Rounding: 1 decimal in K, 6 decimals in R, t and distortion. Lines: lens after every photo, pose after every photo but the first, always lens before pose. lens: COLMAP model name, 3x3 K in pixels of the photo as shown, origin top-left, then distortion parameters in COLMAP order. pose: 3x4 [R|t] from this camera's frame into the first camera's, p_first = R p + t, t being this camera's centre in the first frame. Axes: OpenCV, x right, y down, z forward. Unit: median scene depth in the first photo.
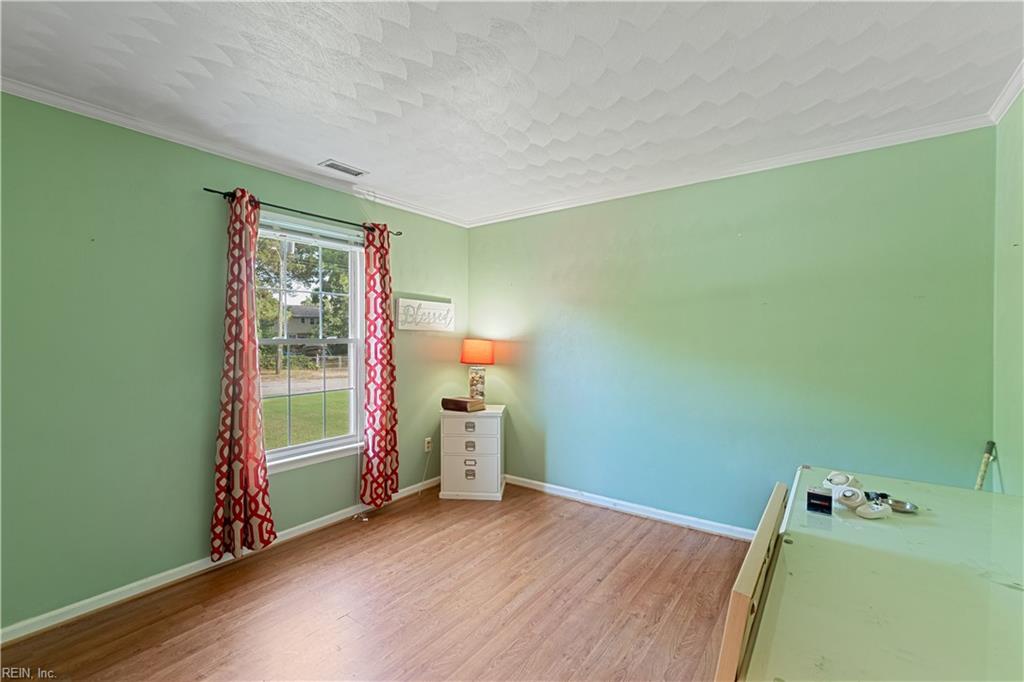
lens RADIAL K [[446.3, 0, 509.2], [0, 446.3, 347.6], [0, 0, 1]] dist [0.003544, 0.000920]
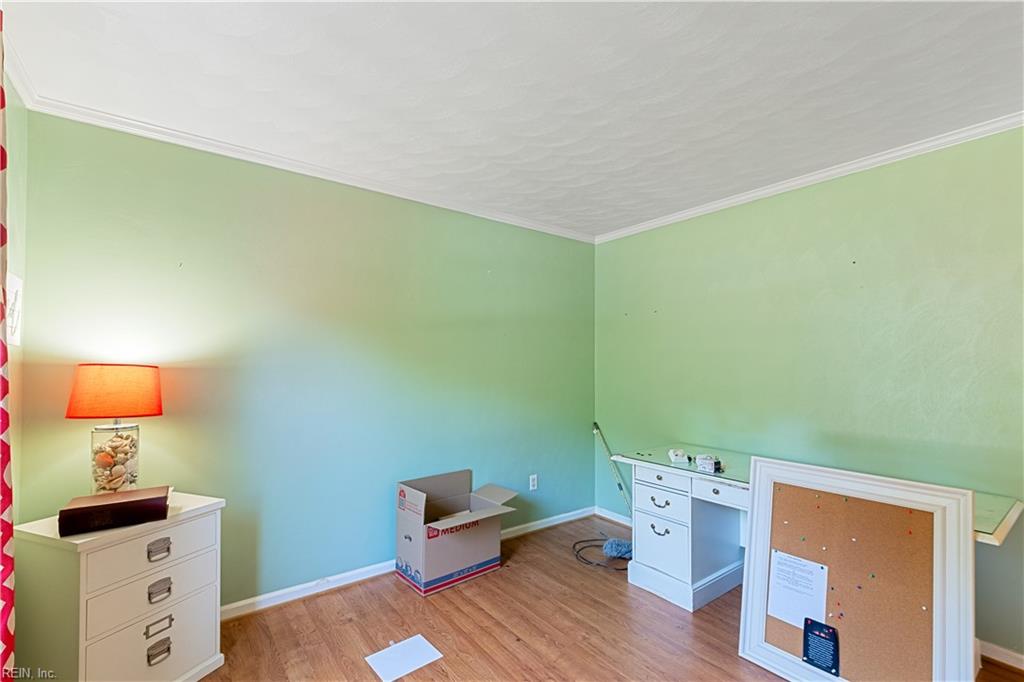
lens RADIAL K [[446.3, 0, 509.2], [0, 446.3, 347.6], [0, 0, 1]] dist [0.003544, 0.000920]
pose [[0.288927, 0.029167, 0.956907, -0.450491], [0.011812, 0.999351, -0.034027, -0.018478], [-0.957278, 0.021135, 0.288395, 0.506585]]
